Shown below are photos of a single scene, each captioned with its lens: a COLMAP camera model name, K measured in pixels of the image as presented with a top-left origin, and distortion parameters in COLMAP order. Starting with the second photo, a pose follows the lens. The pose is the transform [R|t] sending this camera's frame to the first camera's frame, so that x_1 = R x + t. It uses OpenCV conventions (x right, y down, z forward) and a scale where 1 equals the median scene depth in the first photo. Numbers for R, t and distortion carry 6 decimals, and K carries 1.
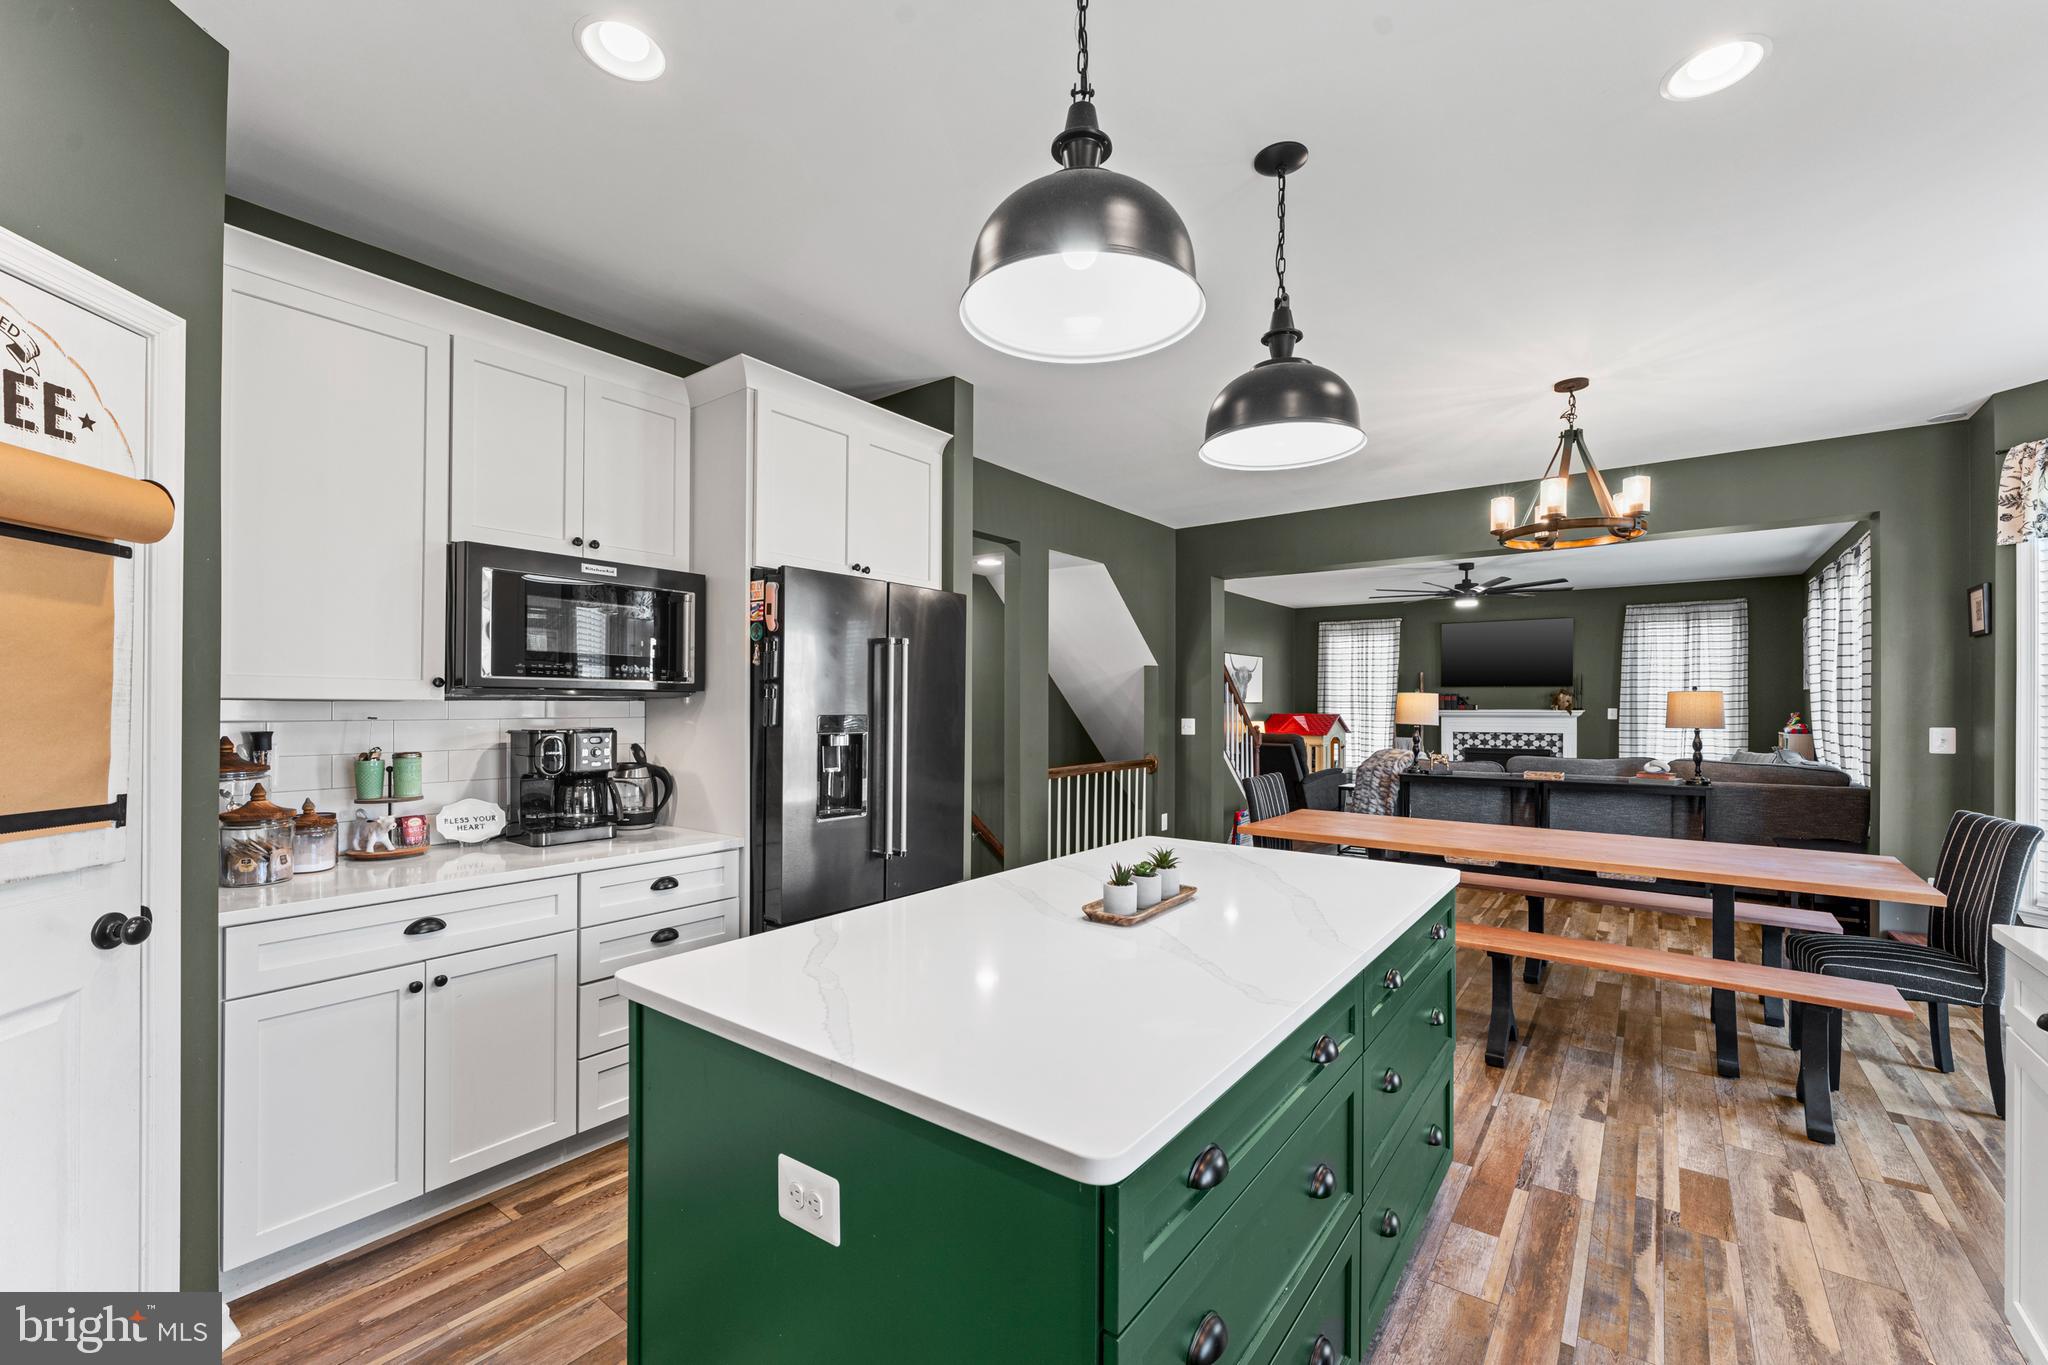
lens RADIAL K [[835.2, 0, 1026.9], [0, 835.2, 703.9], [0, 0, 1]] dist [-0.007551, 0.000820]
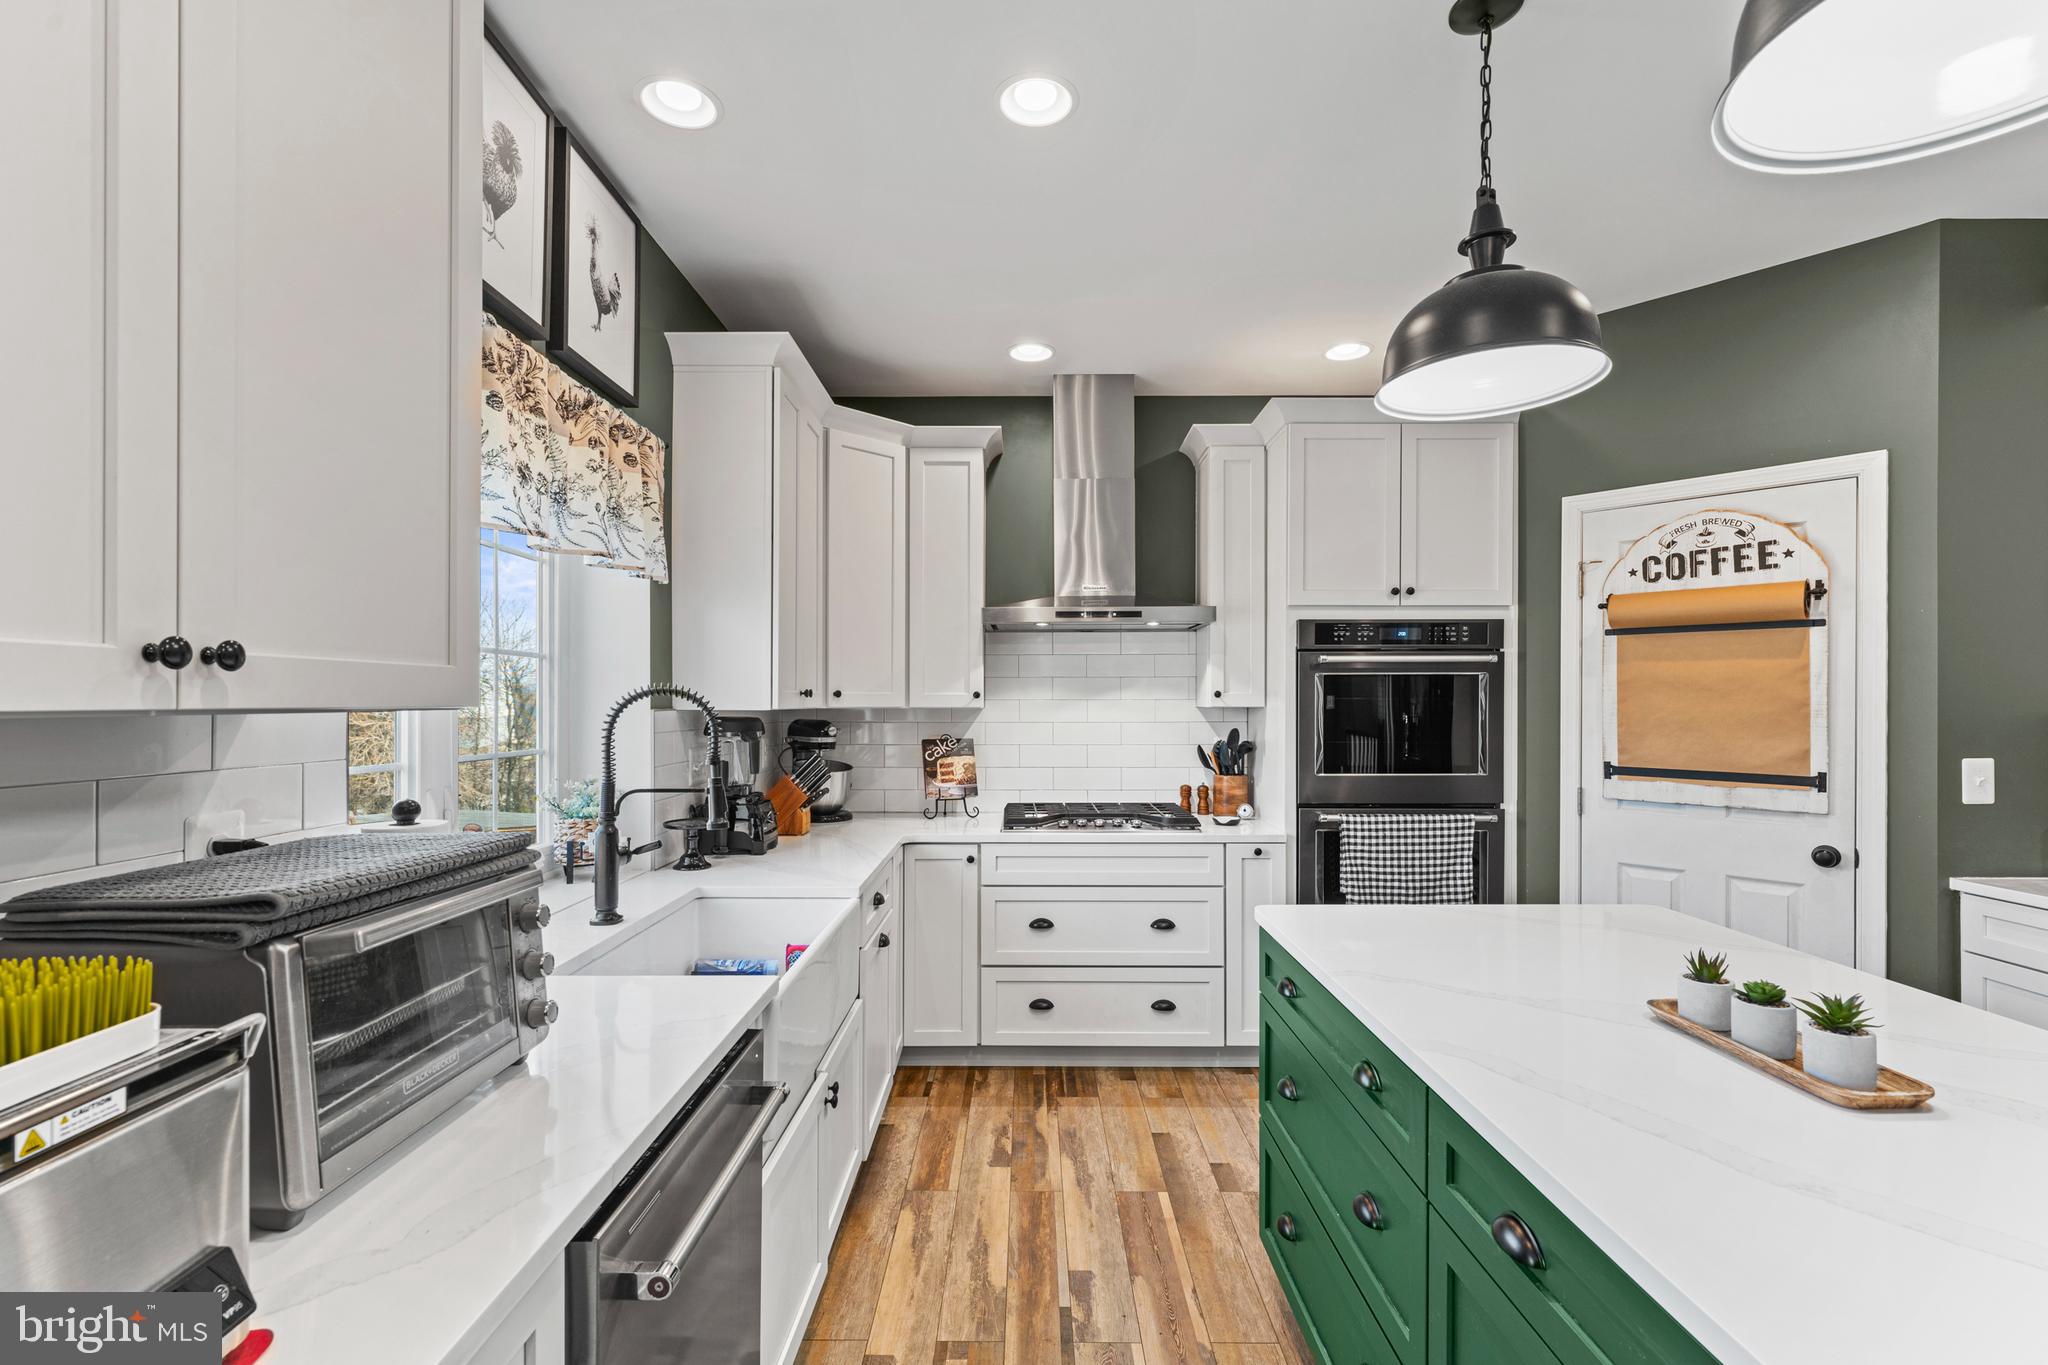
lens RADIAL K [[902.9, 0, 1018.2], [0, 902.9, 698.4], [0, 0, 1]] dist [-0.003963, 0.001333]
pose [[-0.802209, -0.004178, -0.597029, 0.779722], [-0.001132, 0.999984, -0.005477, -0.015634], [0.597043, -0.003718, -0.802201, 0.945842]]
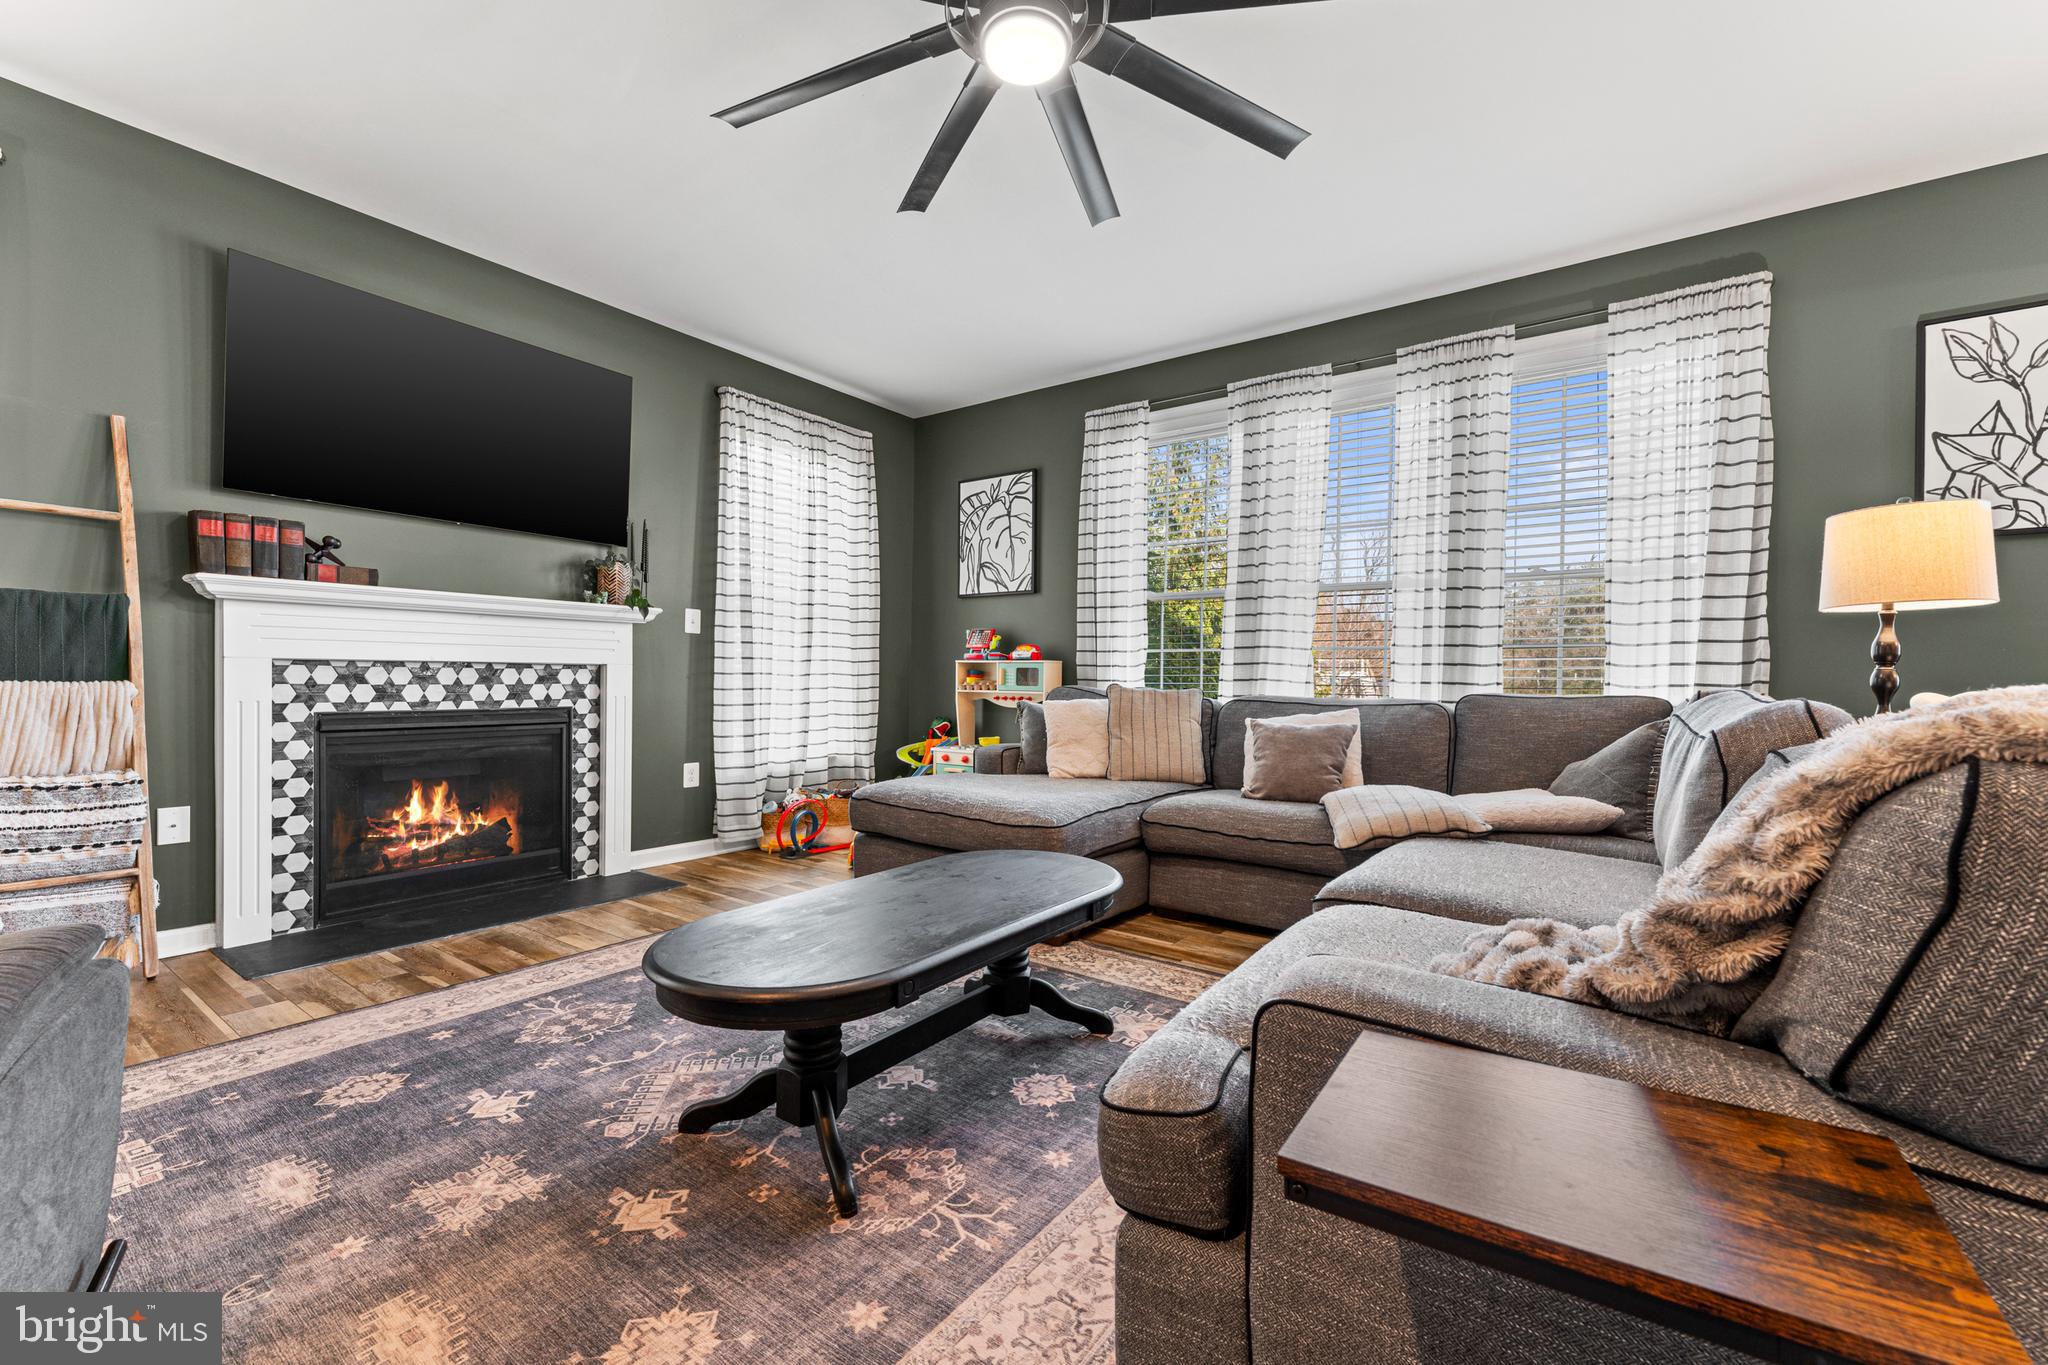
lens RADIAL K [[835.2, 0, 1020.2], [0, 835.2, 686.2], [0, 0, 1]] dist [-0.007551, 0.000820]
pose [[-0.019626, -0.008809, 0.999769, 1.066959], [-0.013621, 0.999871, 0.008543, 0.171607], [-0.999715, -0.013450, -0.019744, 3.521056]]
